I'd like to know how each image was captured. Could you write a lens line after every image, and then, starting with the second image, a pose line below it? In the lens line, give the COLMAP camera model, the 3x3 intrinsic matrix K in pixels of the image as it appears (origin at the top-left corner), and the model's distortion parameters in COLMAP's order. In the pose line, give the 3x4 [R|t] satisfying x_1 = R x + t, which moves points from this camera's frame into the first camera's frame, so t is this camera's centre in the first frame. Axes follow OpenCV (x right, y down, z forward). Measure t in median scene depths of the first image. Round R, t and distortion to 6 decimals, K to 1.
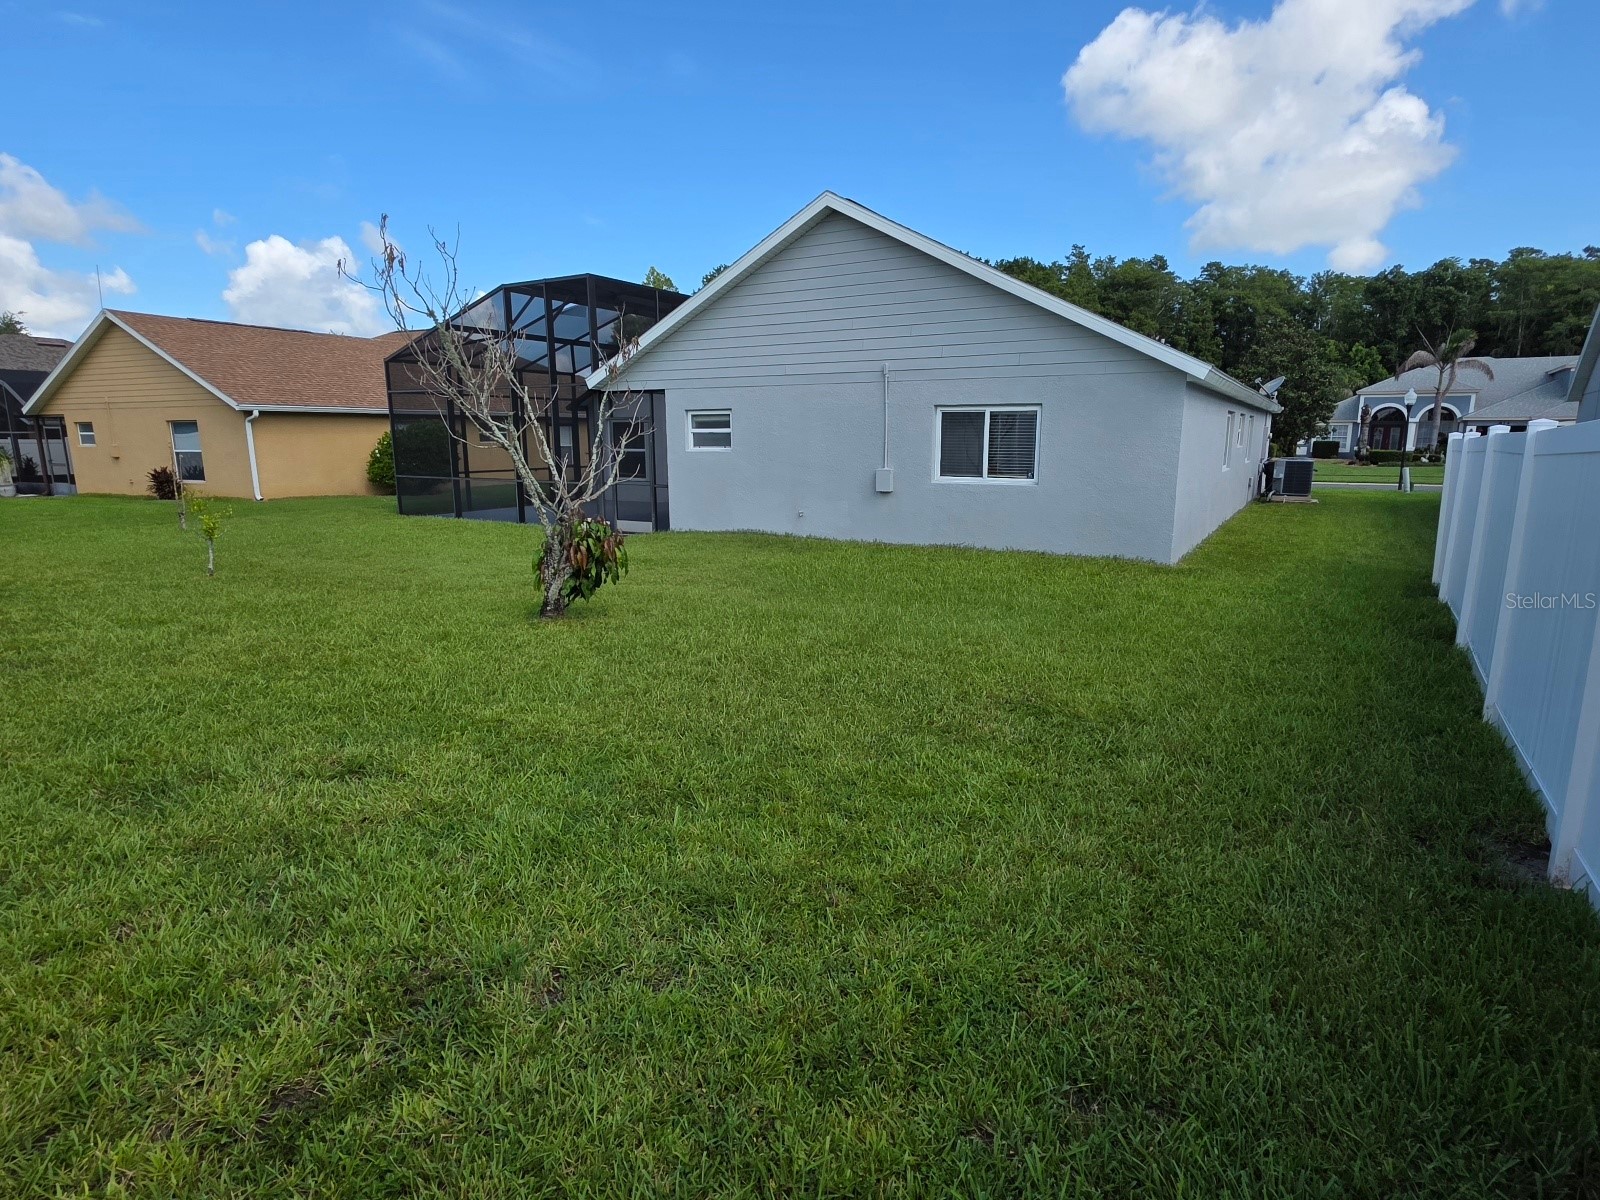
lens RADIAL K [[921.1, 0, 804.9], [0, 921.1, 607.7], [0, 0, 1]] dist [-0.036819, 0.051849]
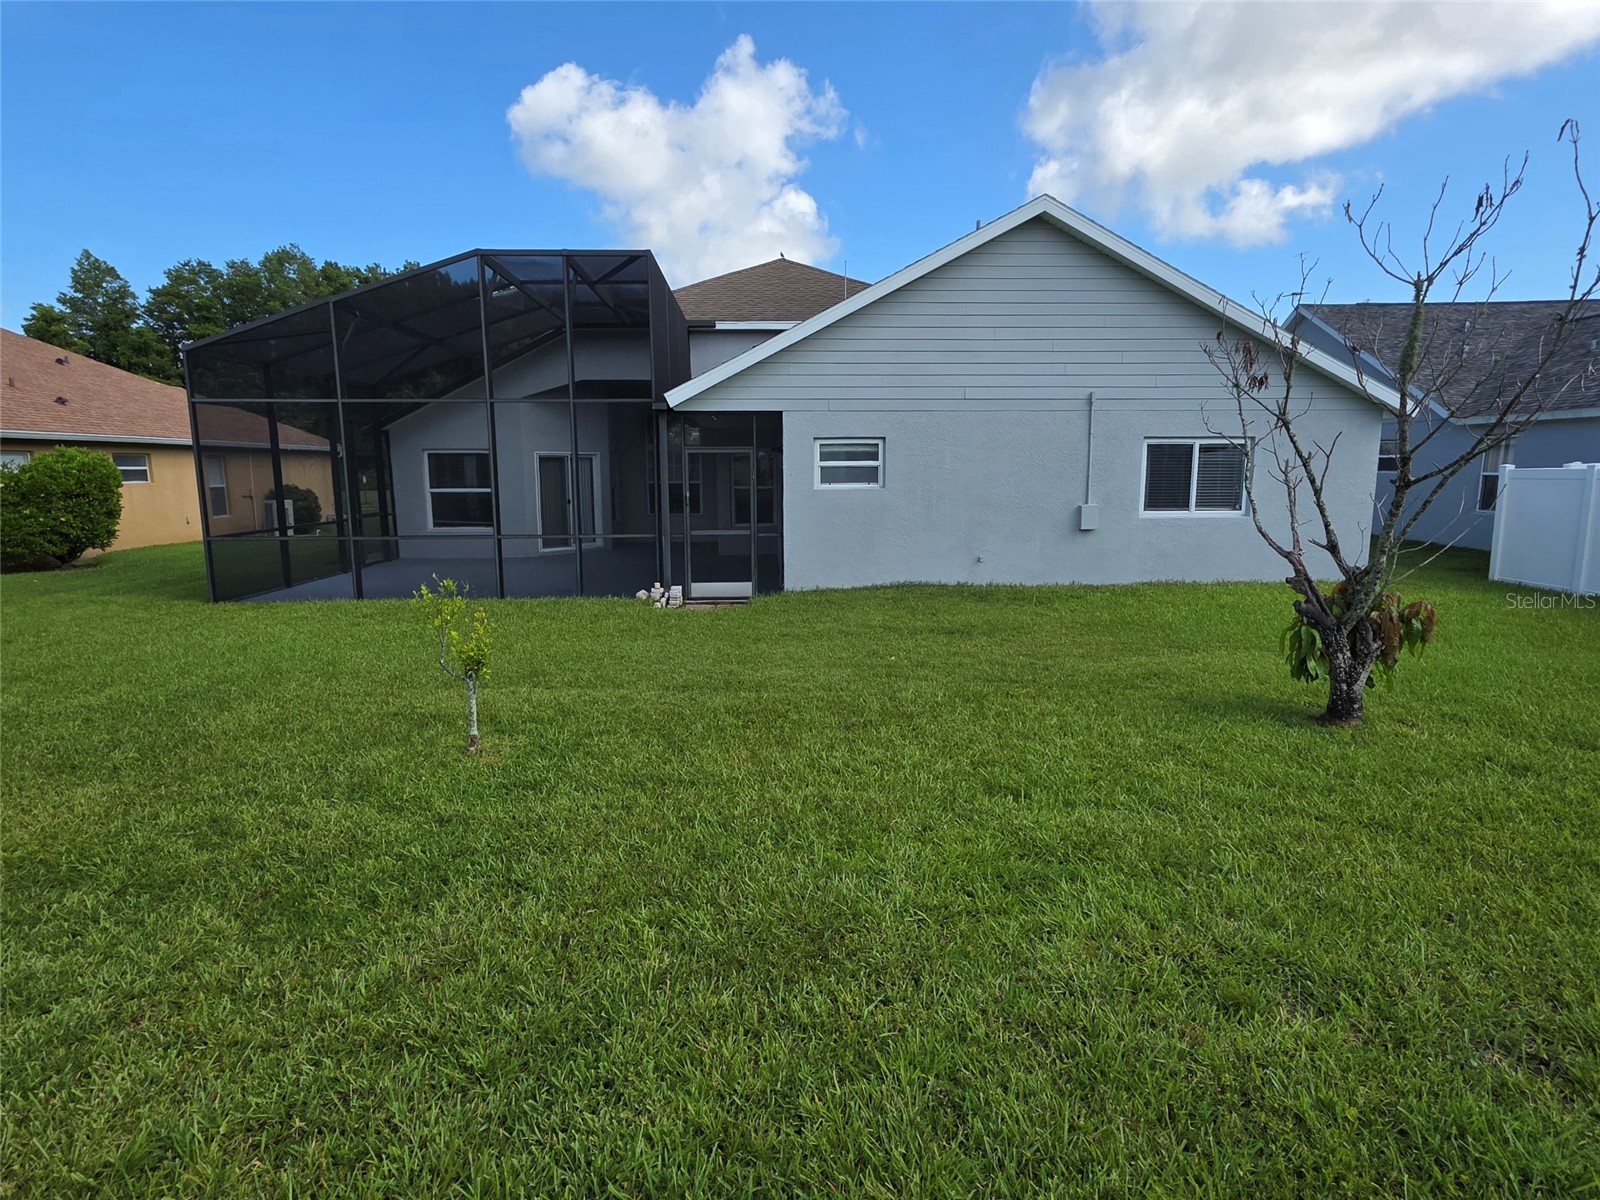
lens RADIAL K [[921.1, 0, 804.9], [0, 921.1, 607.7], [0, 0, 1]] dist [-0.036819, 0.051849]
pose [[0.822703, -0.087793, 0.561651, -0.589605], [0.110004, 0.993914, -0.005771, -0.065324], [-0.557726, 0.066532, 0.827354, 0.355692]]
